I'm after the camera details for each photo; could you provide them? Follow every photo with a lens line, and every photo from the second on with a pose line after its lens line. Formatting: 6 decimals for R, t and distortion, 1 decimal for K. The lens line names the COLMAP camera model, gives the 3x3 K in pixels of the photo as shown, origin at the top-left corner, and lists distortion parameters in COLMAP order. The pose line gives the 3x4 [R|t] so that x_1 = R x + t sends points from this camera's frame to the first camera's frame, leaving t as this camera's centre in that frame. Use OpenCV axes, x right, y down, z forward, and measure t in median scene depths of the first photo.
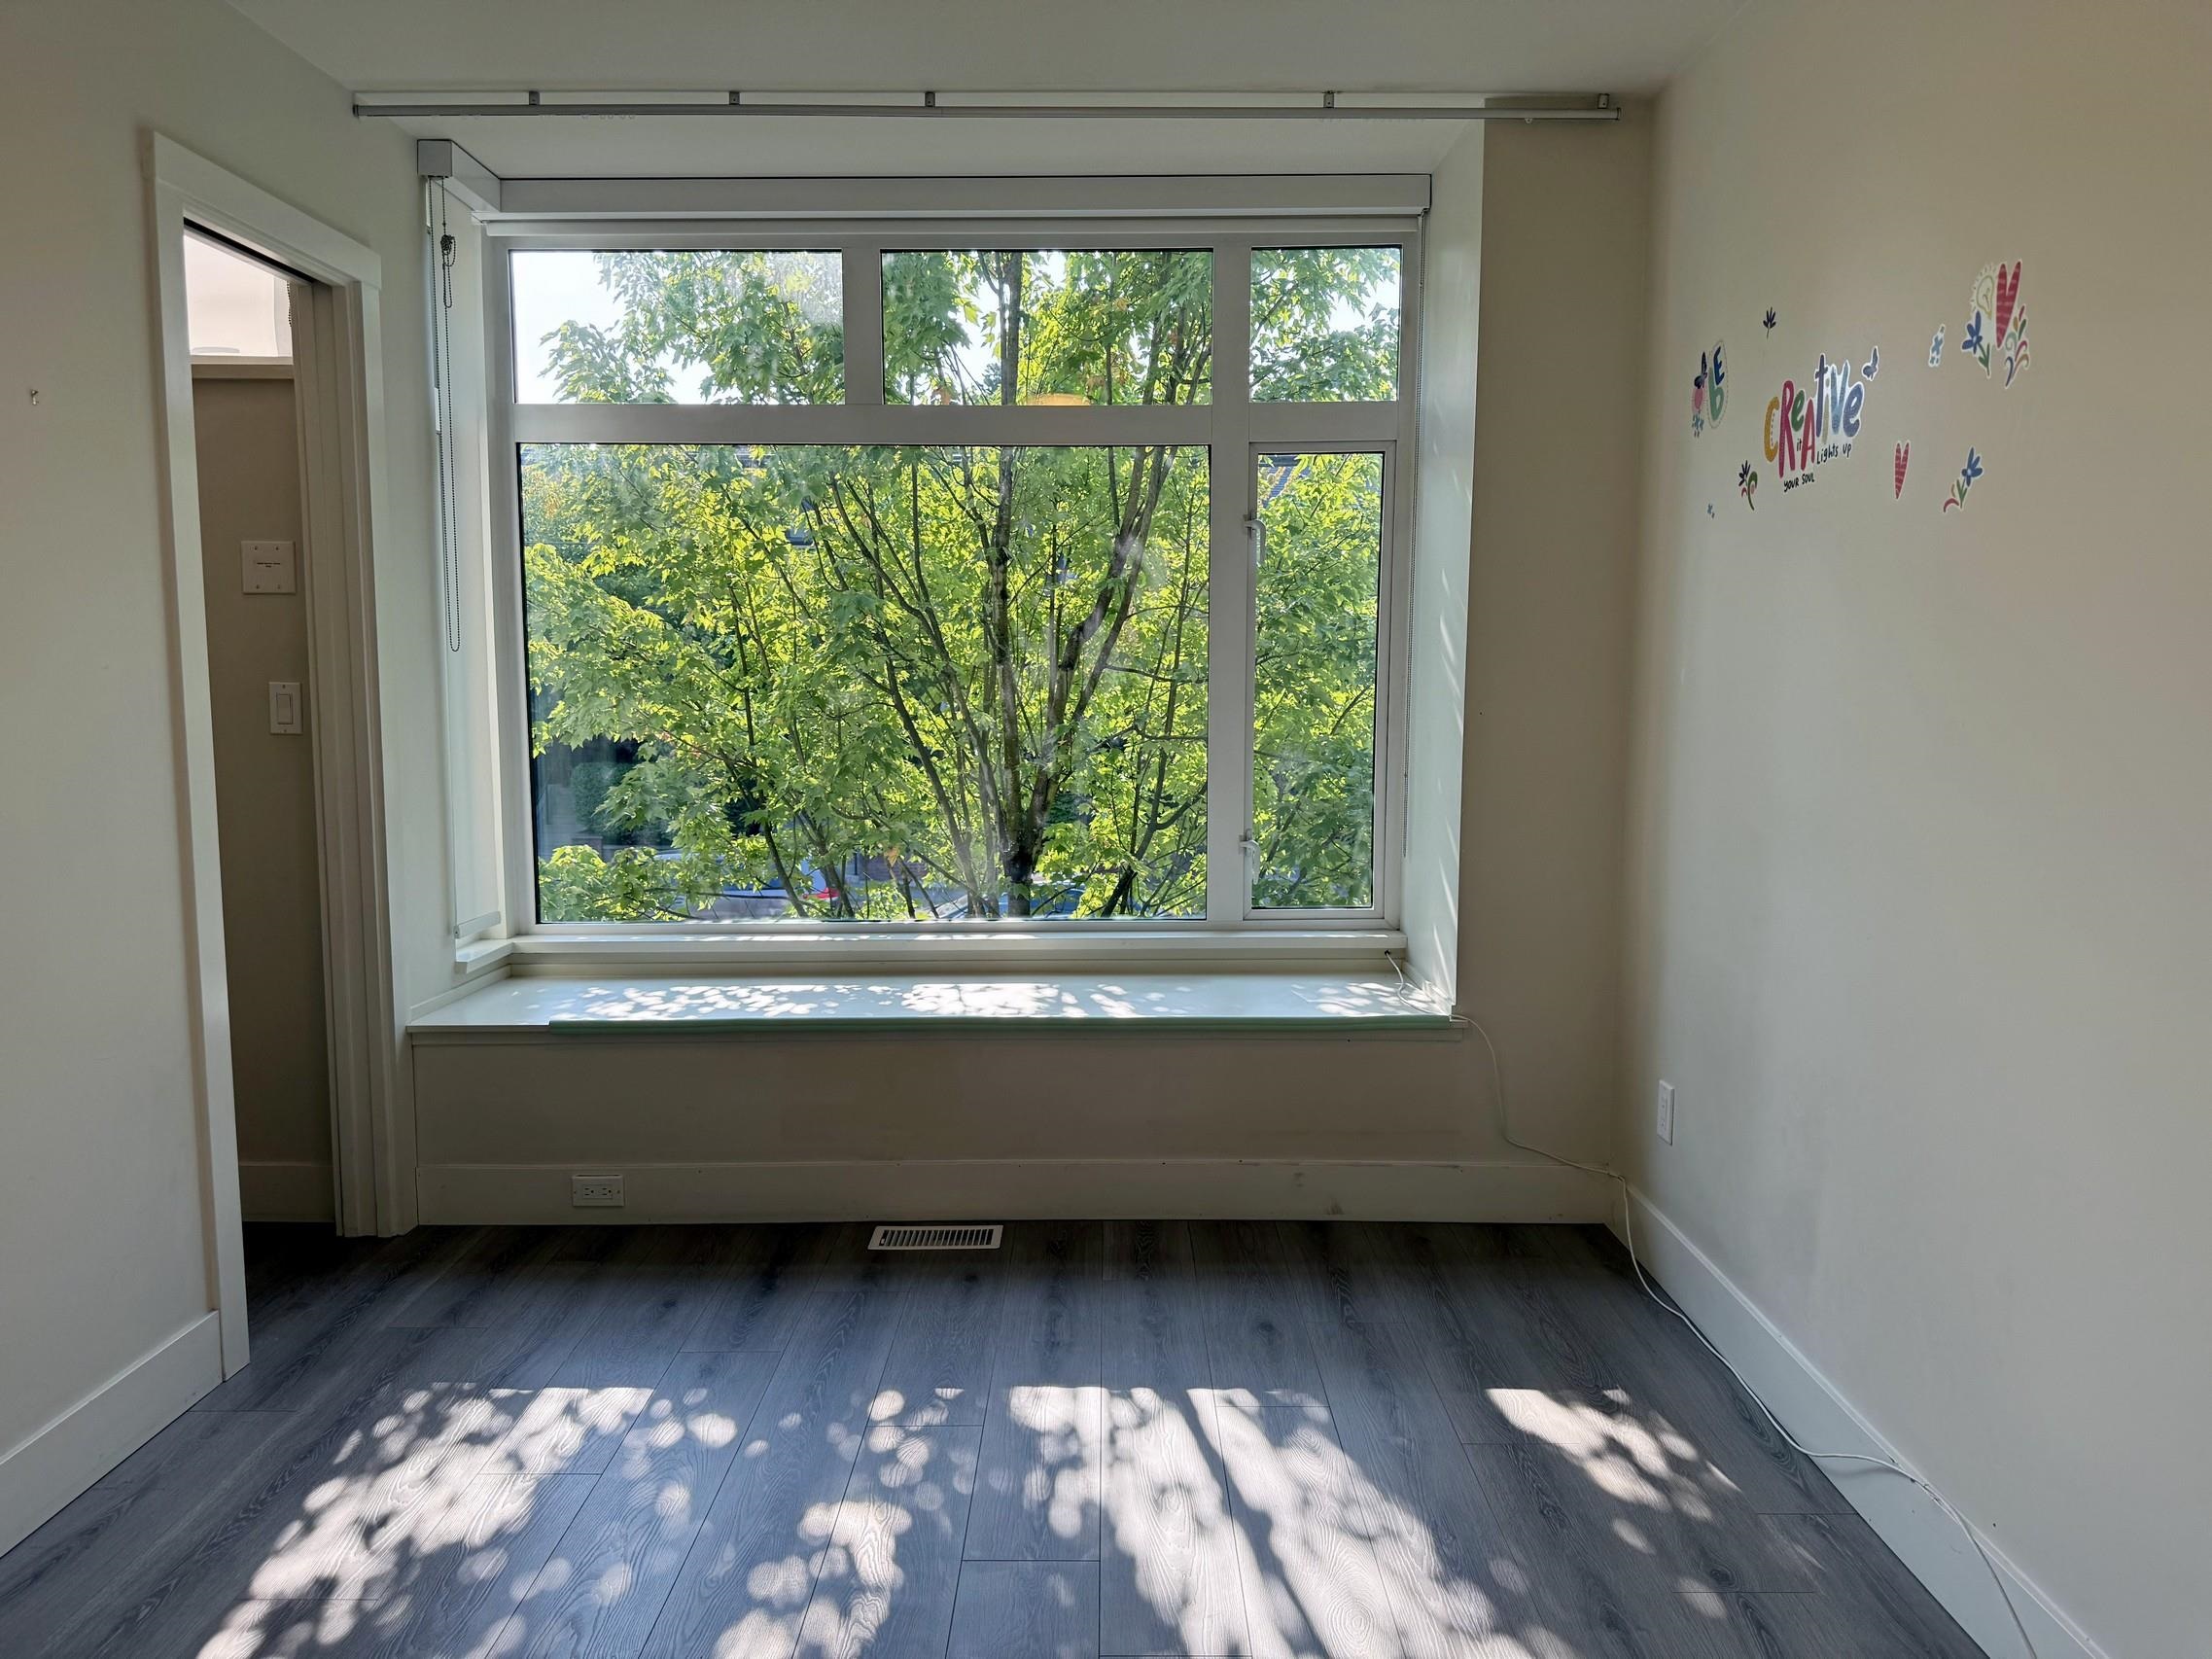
lens RADIAL K [[1552.7, 0, 1109.0], [0, 1552.7, 825.4], [0, 0, 1]] dist [0.045836, -0.057783]
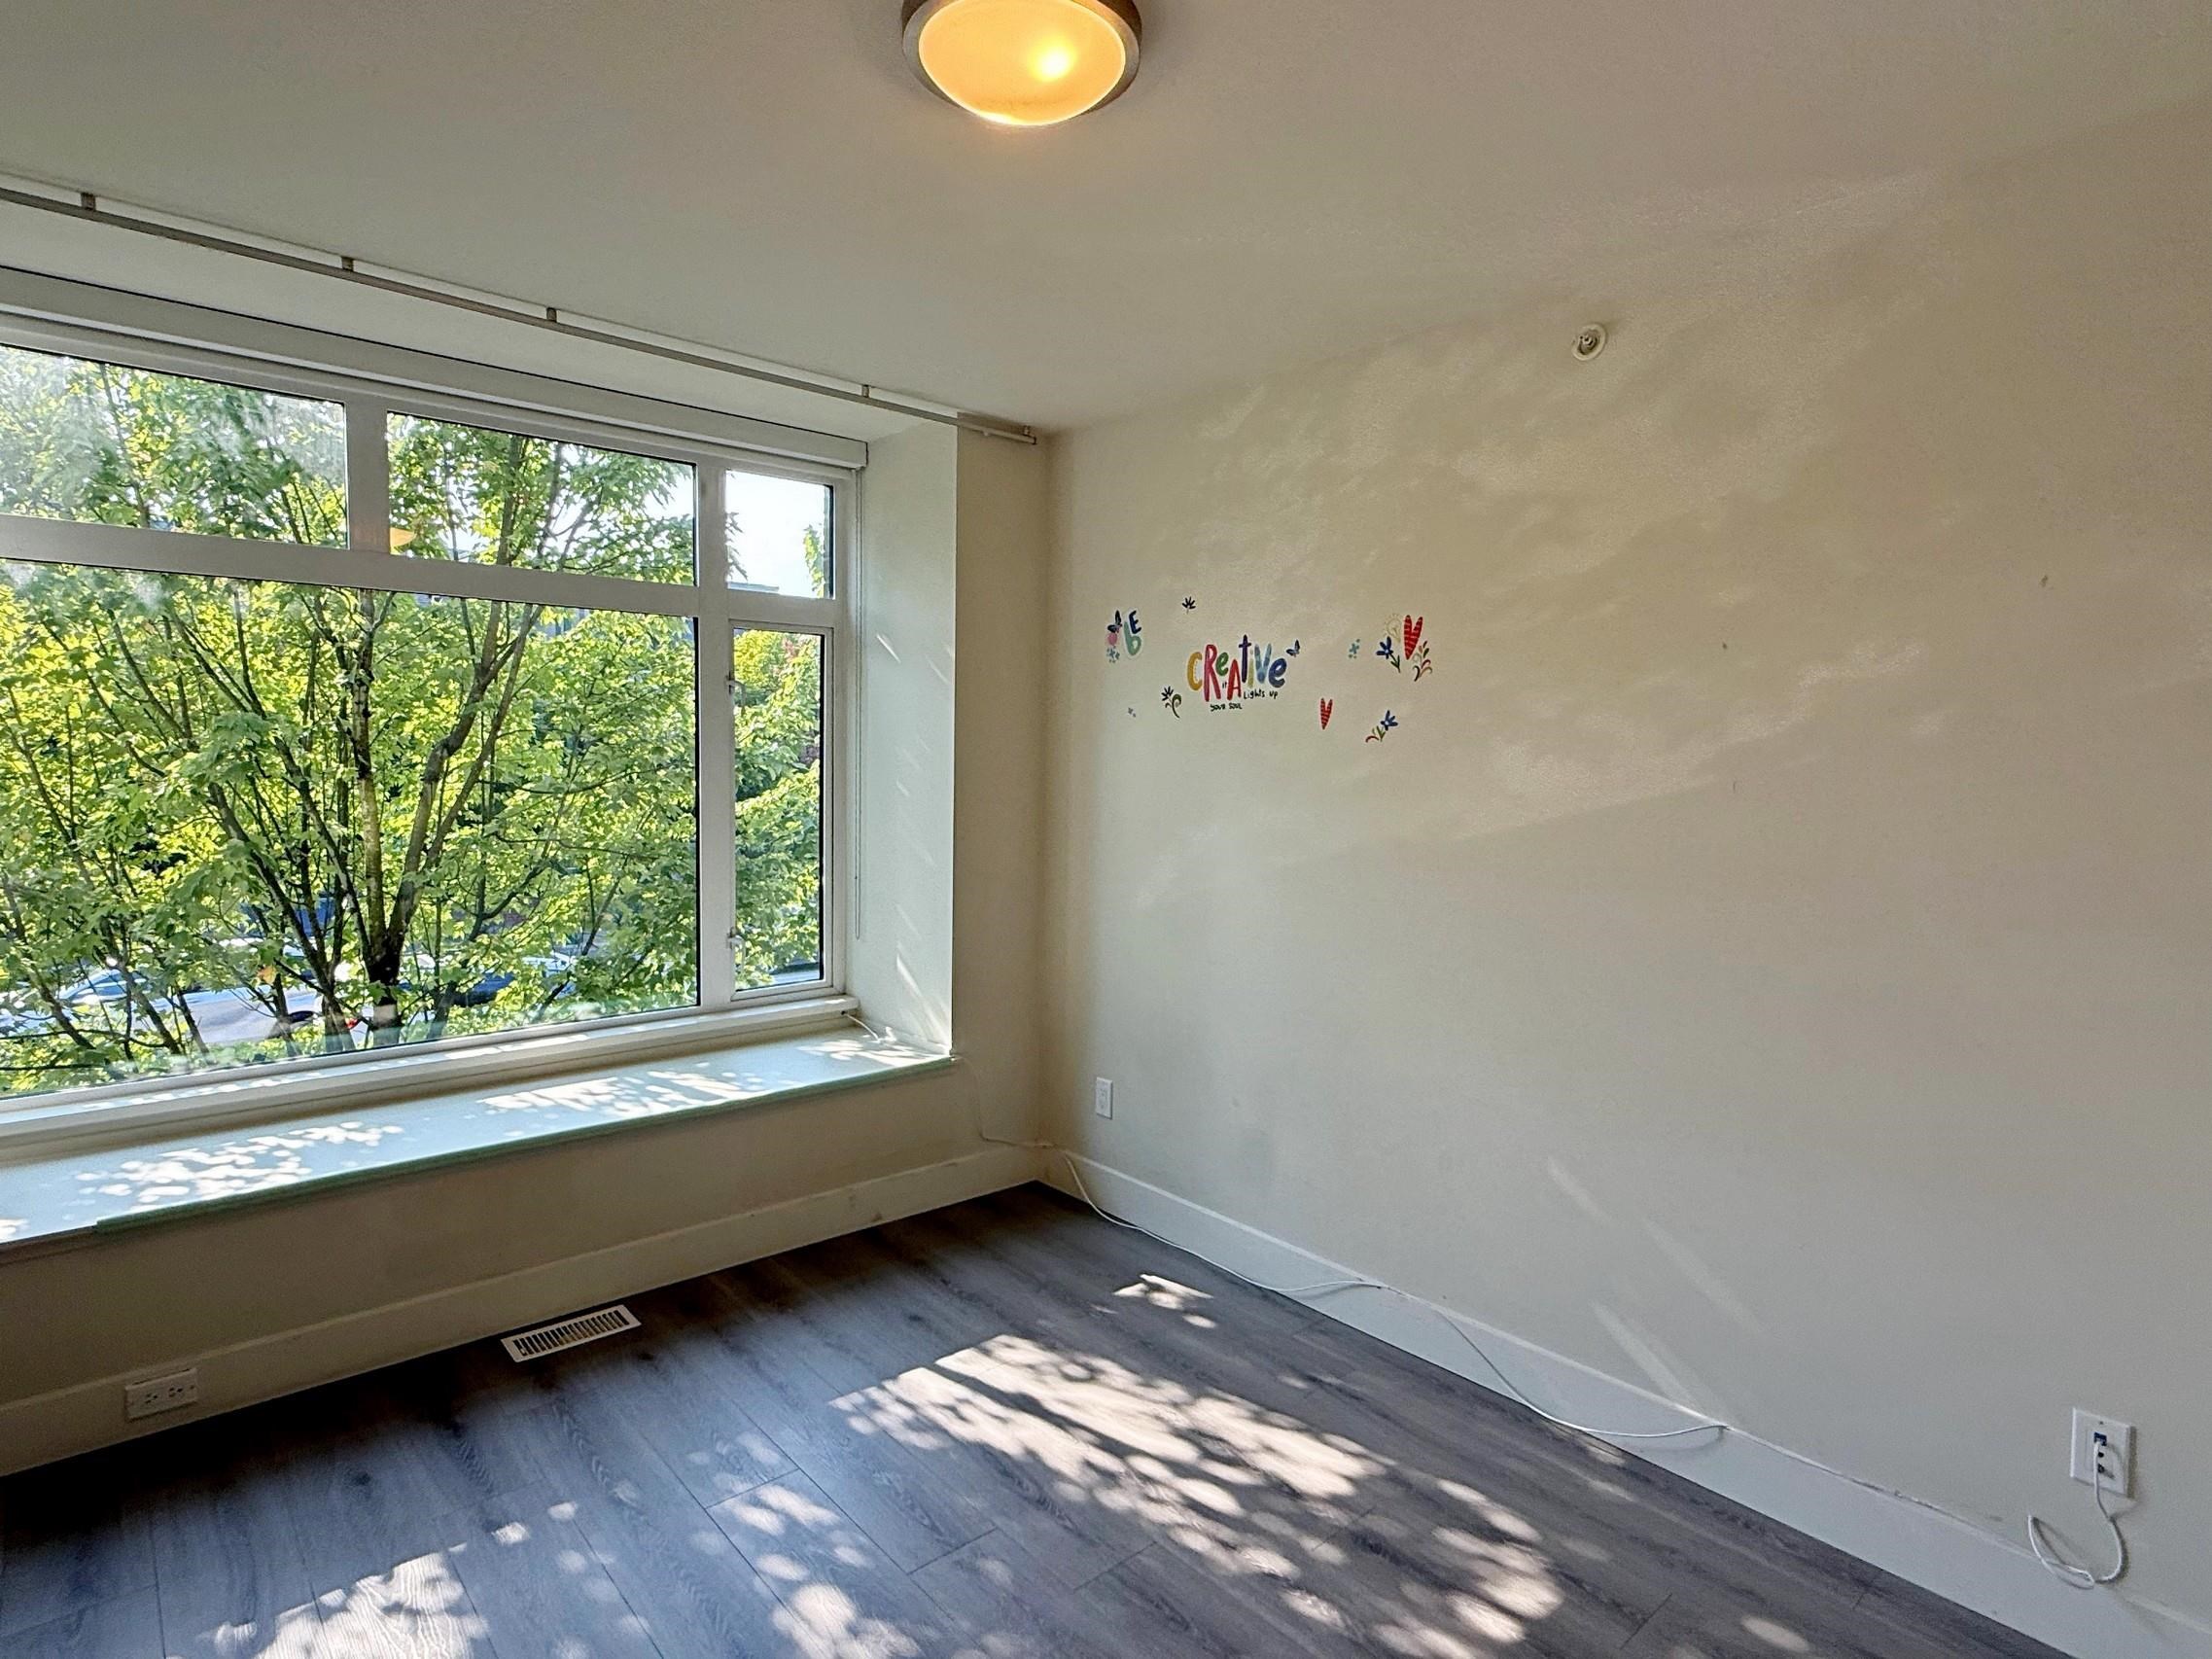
lens RADIAL K [[1167.7, 0, 1105.8], [0, 1167.7, 831.5], [0, 0, 1]] dist [0.002803, -0.000259]
pose [[0.751847, -0.027841, 0.658749, -0.396927], [0.048839, 0.998715, -0.013532, -0.063875], [-0.657526, 0.042347, 0.752241, 0.129765]]
